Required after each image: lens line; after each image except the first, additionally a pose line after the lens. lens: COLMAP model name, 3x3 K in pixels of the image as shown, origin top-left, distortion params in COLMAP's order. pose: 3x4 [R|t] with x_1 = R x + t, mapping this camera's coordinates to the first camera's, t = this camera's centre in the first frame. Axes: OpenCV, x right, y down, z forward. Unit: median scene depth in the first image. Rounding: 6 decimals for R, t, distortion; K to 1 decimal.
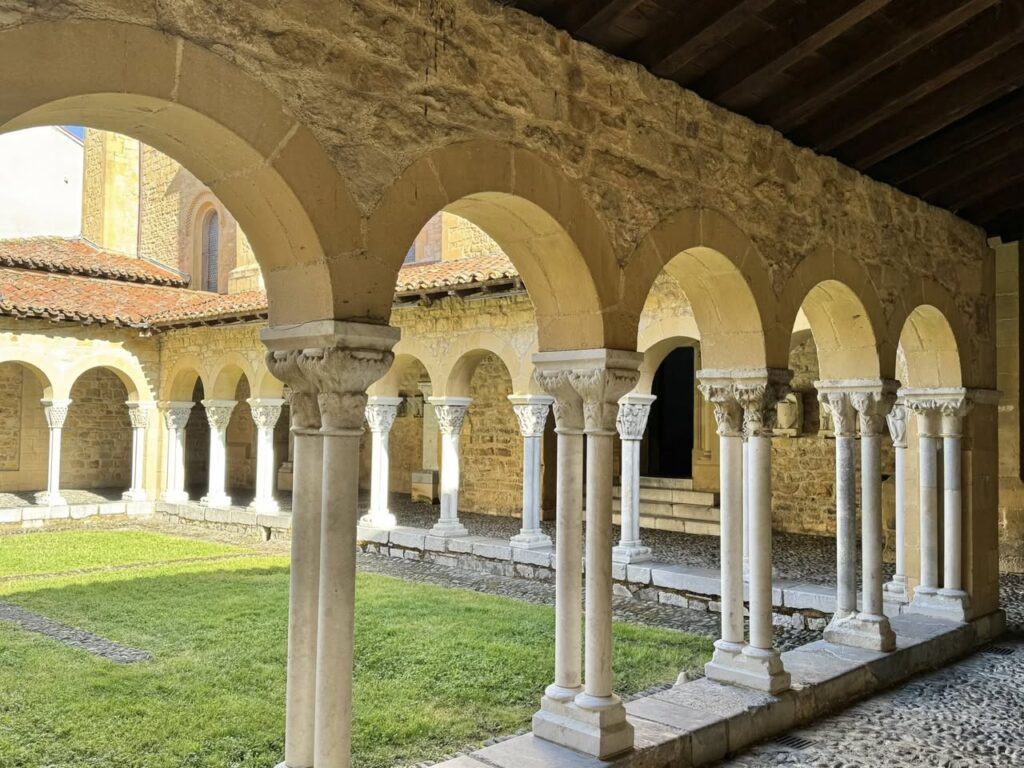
lens RADIAL K [[916.5, 0, 512.0], [0, 916.5, 384.0], [0, 0, 1]] dist [0.195615, -0.413083]
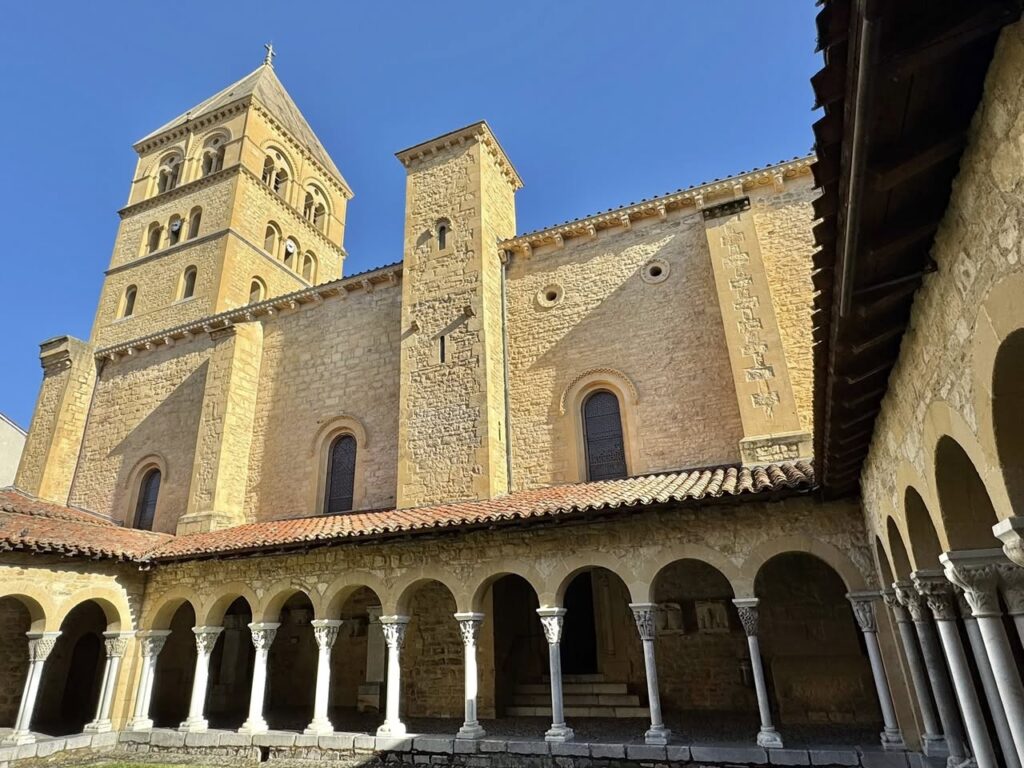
lens RADIAL K [[613.1, 0, 512.0], [0, 613.1, 384.0], [0, 0, 1]] dist [-0.002729, 0.001460]
pose [[0.937676, 0.090547, 0.335507, -0.251171], [0.031304, 0.939525, -0.341047, 0.005669], [-0.346098, 0.330294, 0.878136, 0.107530]]
